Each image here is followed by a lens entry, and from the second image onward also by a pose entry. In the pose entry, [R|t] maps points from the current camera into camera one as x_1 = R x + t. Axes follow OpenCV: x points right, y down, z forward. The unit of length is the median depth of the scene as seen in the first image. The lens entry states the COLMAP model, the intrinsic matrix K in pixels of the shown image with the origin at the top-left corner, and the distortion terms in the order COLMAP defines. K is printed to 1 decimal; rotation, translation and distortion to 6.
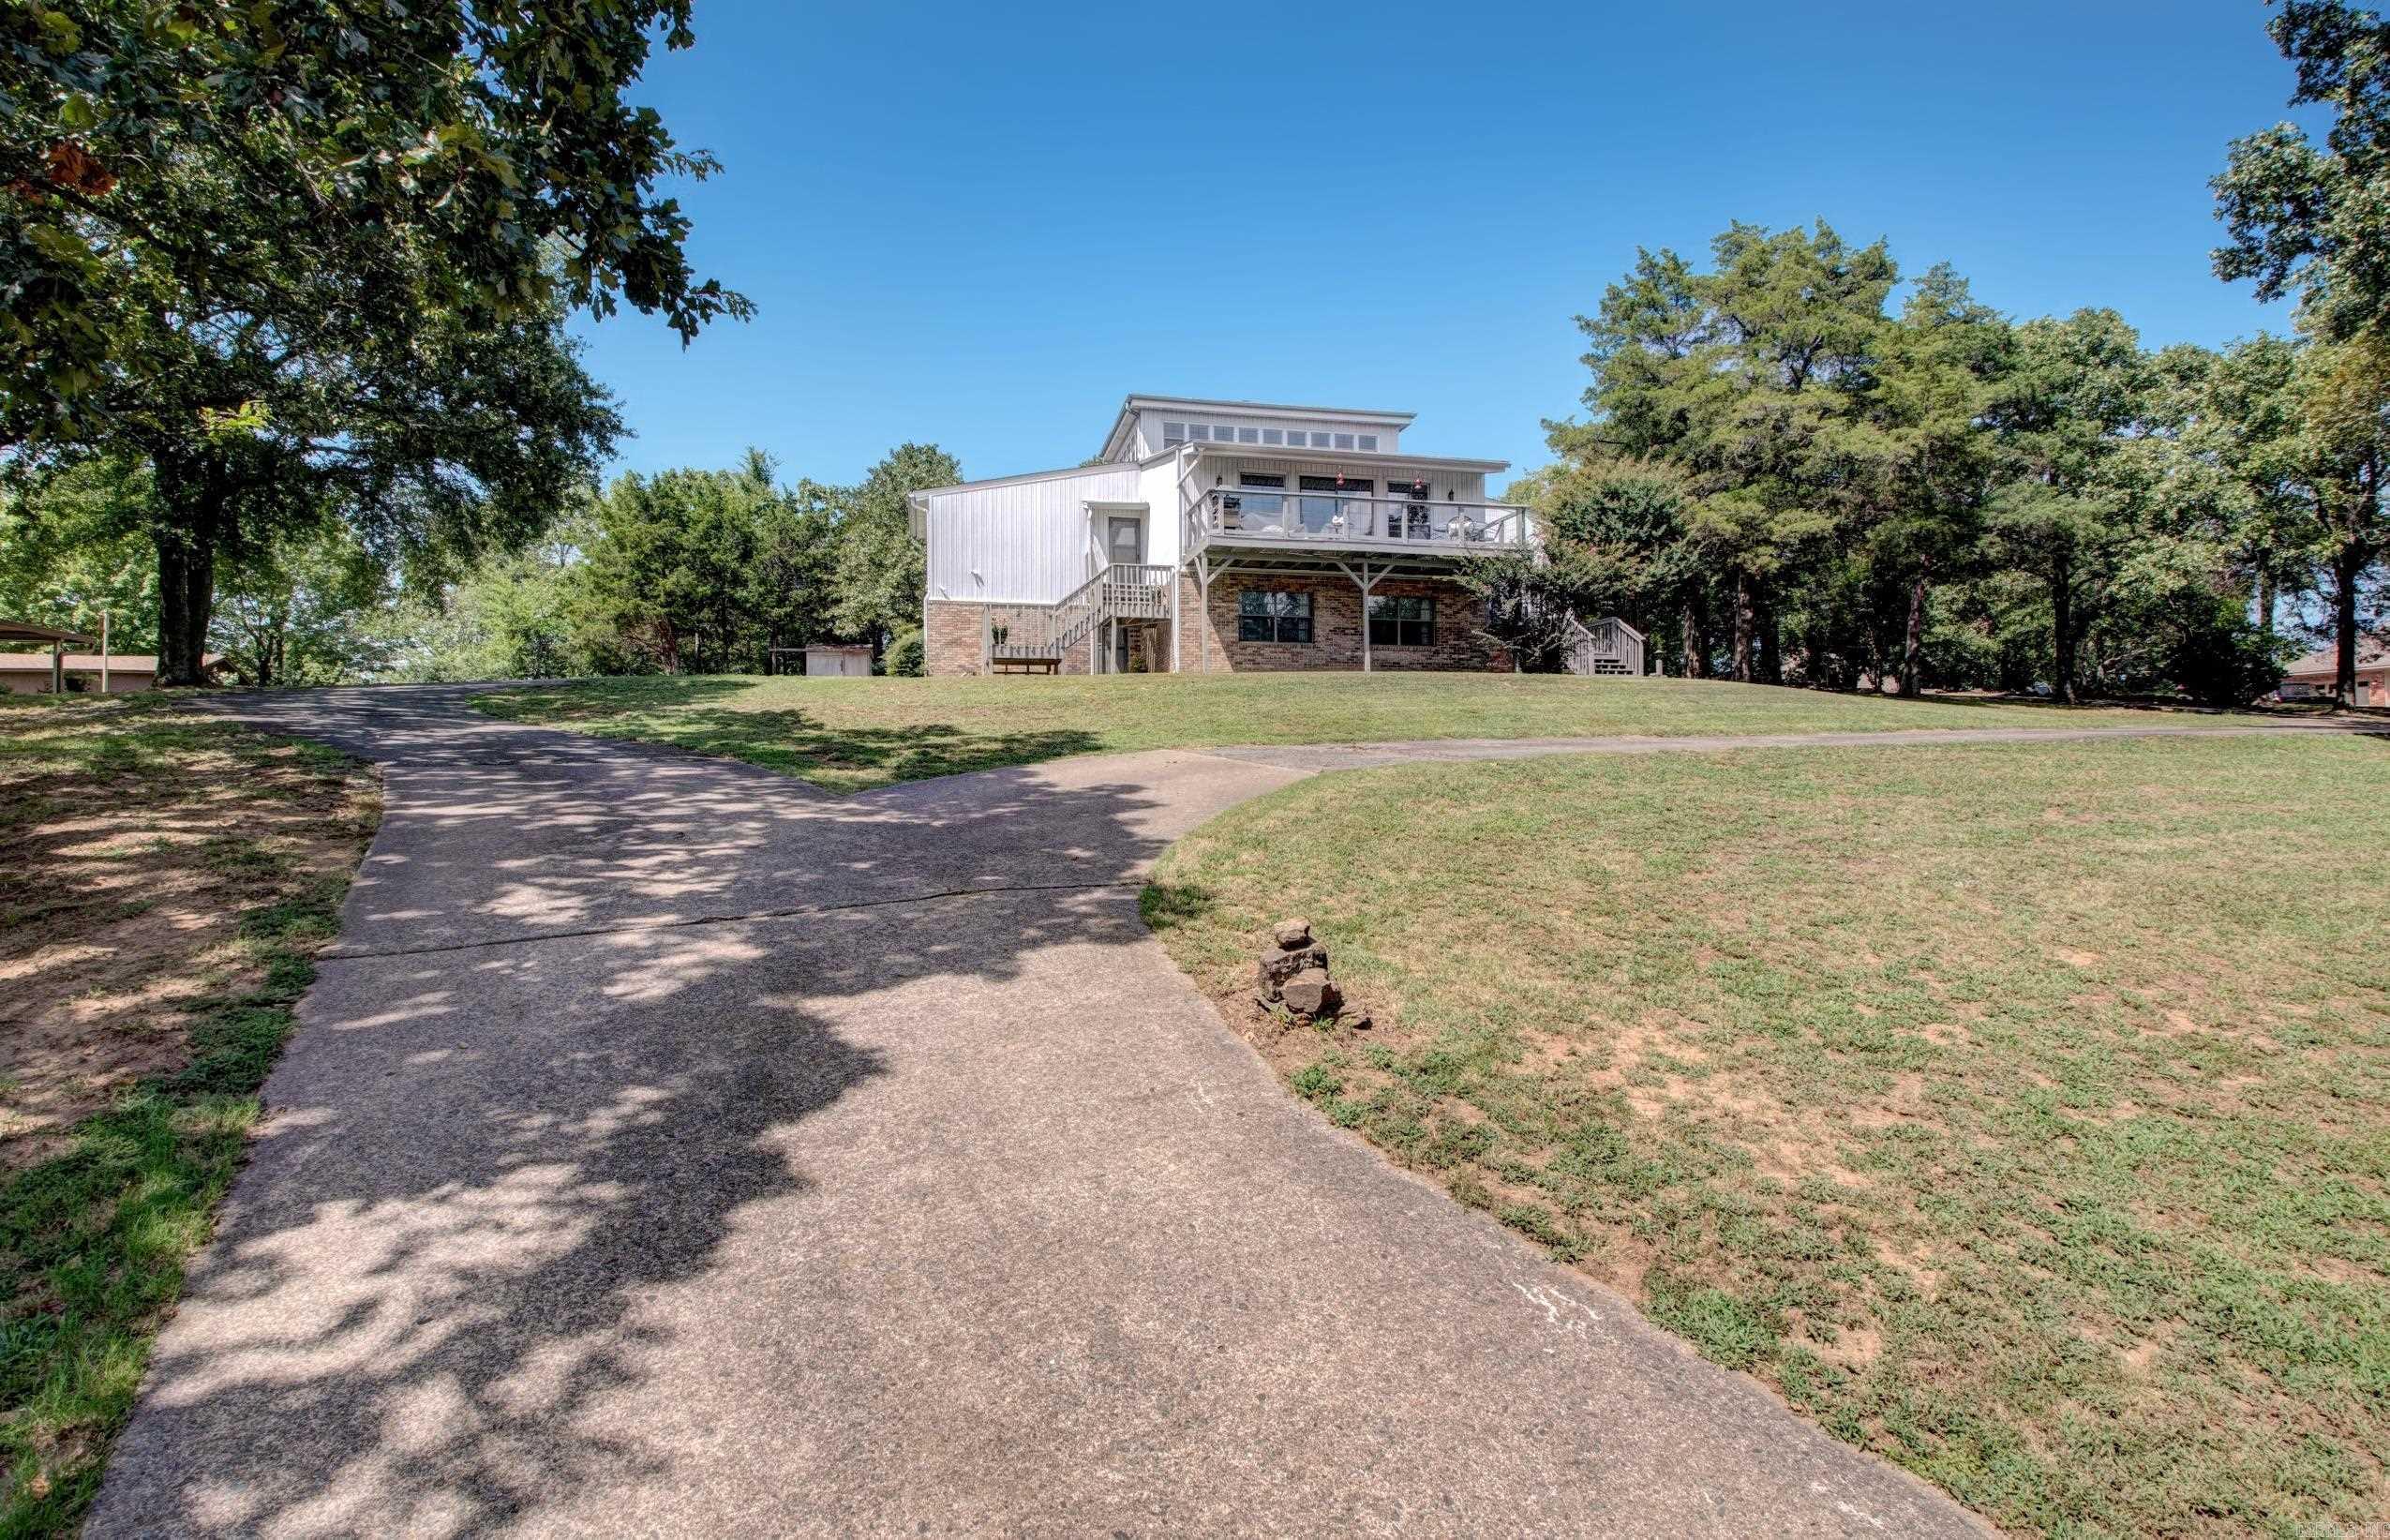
lens RADIAL K [[1116.6, 0, 1187.4], [0, 1116.6, 771.7], [0, 0, 1]] dist [0.004869, -0.010491]
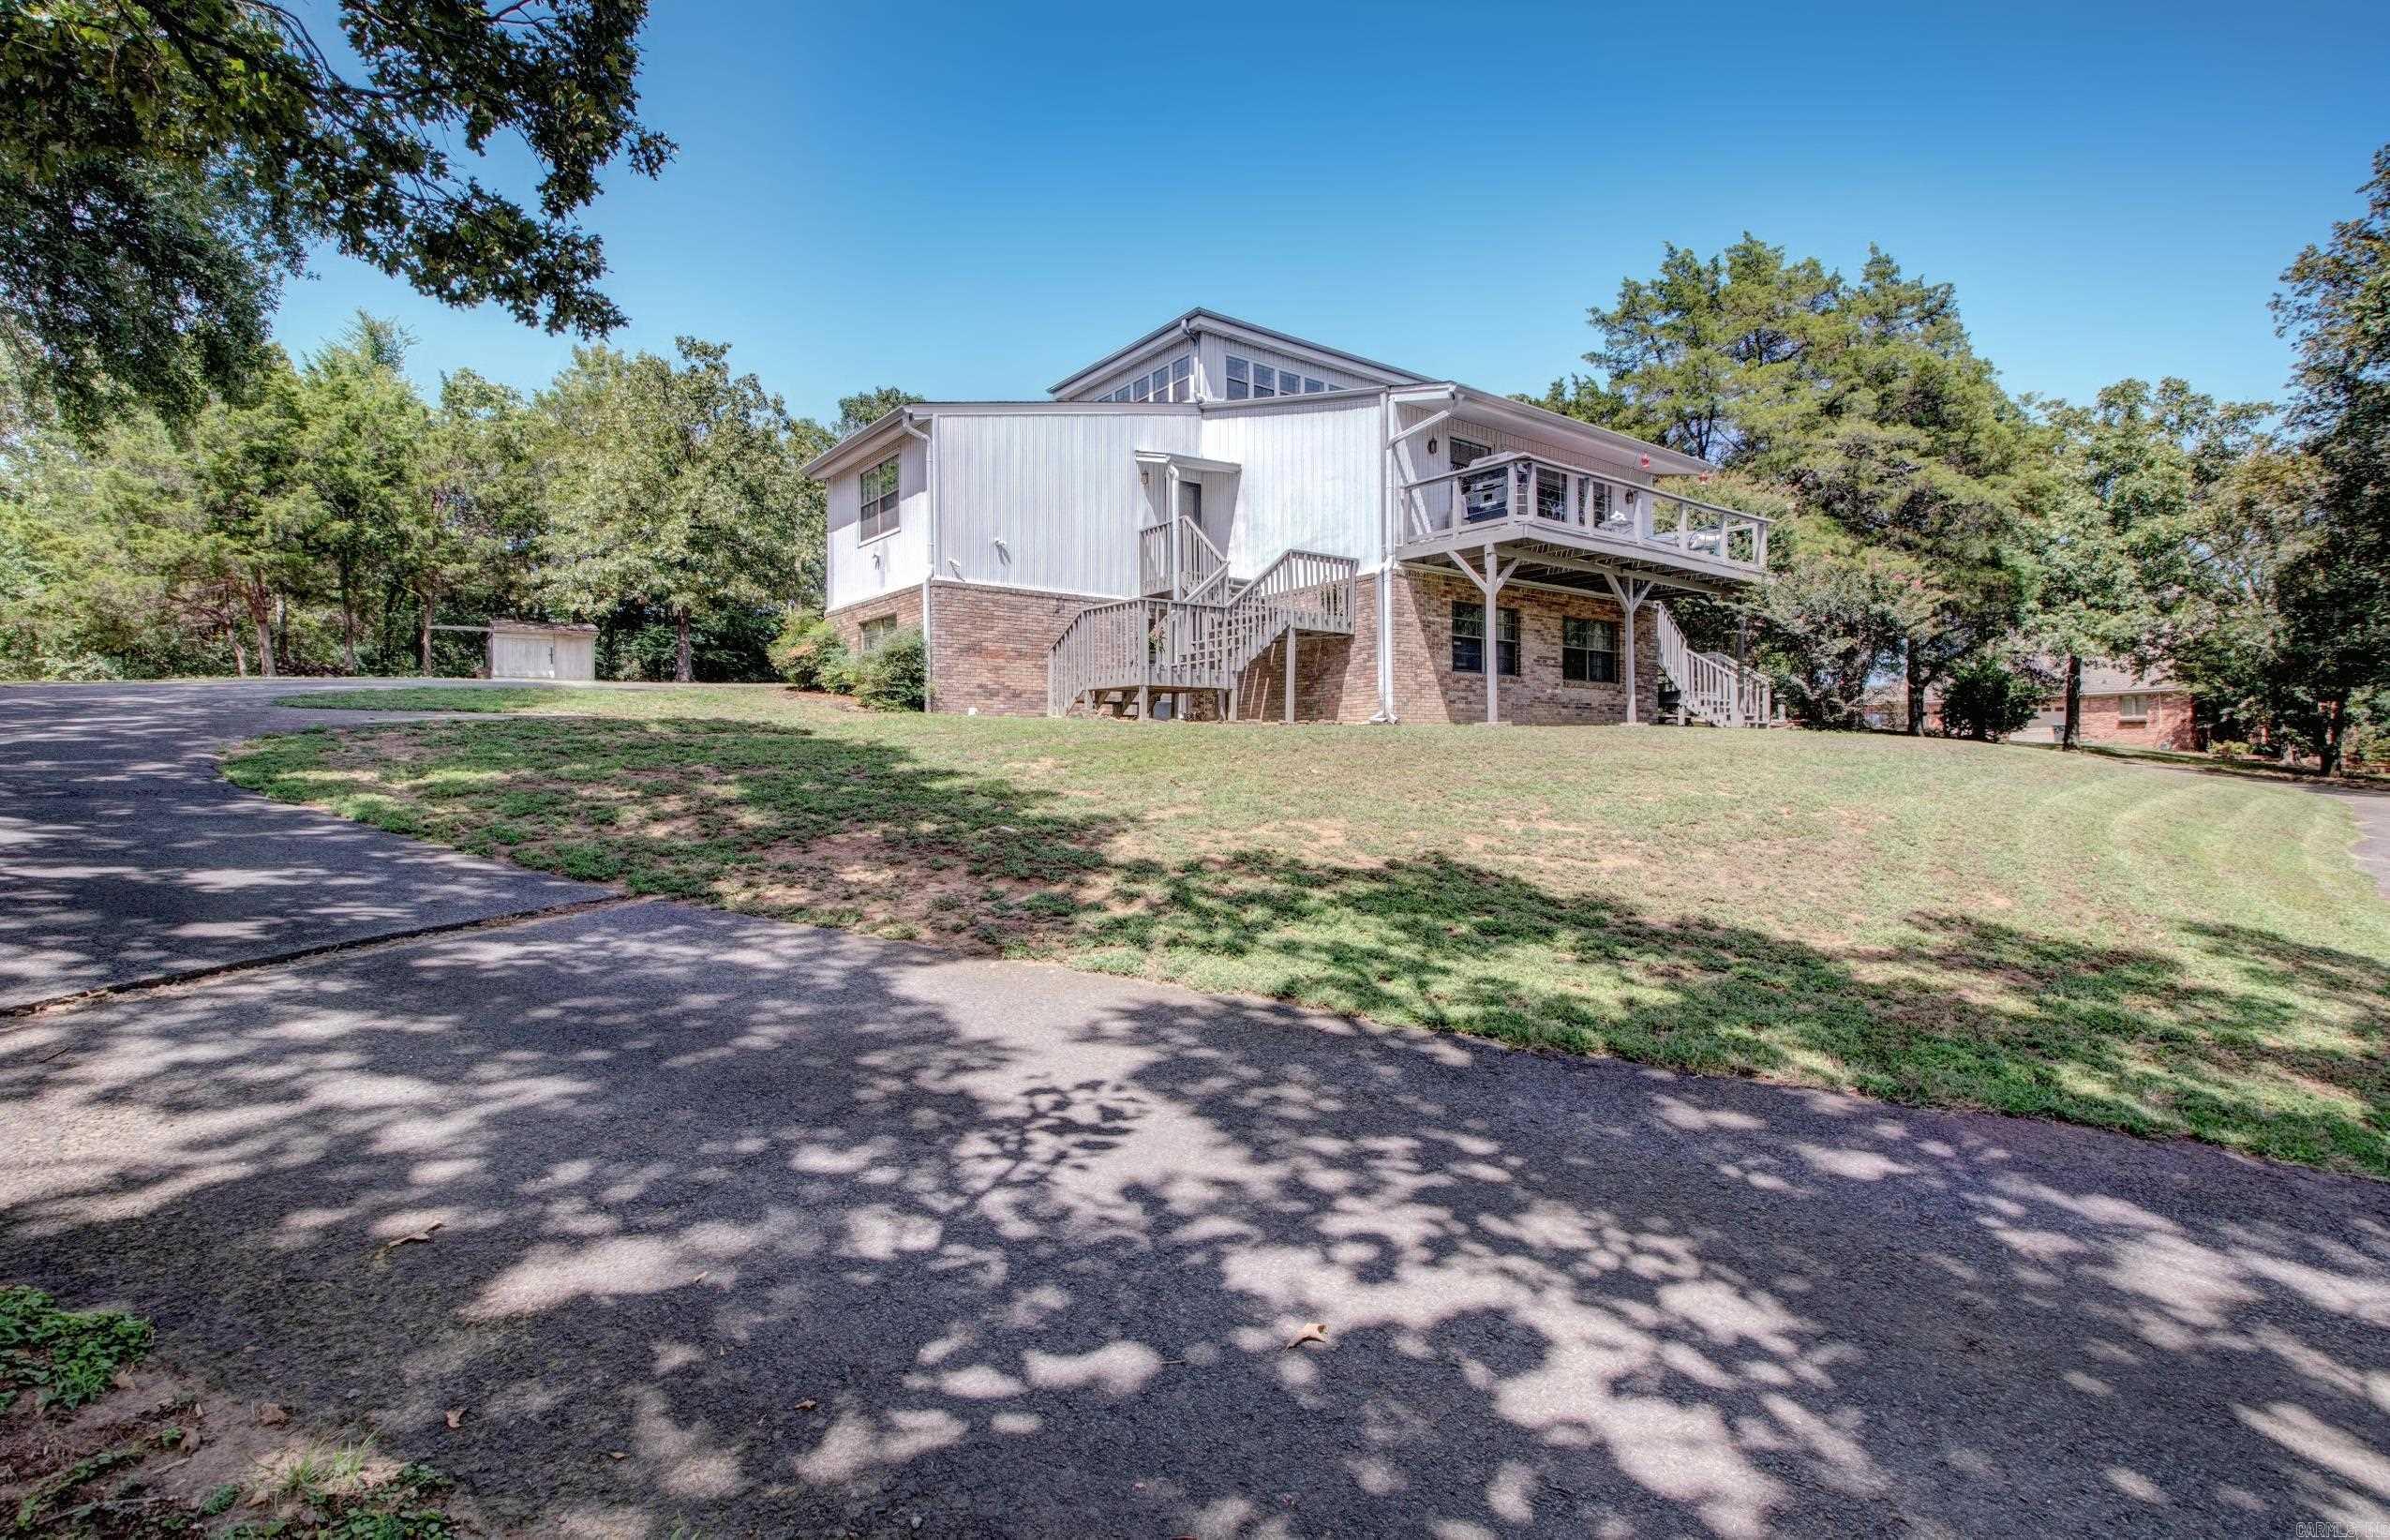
lens RADIAL K [[1116.6, 0, 1200.0], [0, 1116.6, 768.0], [0, 0, 1]] dist [0.004869, -0.010491]
pose [[0.918764, 0.001759, 0.394803, -0.307660], [-0.004050, 0.999979, 0.004968, -0.045780], [-0.394786, -0.006163, 0.918752, 0.320661]]
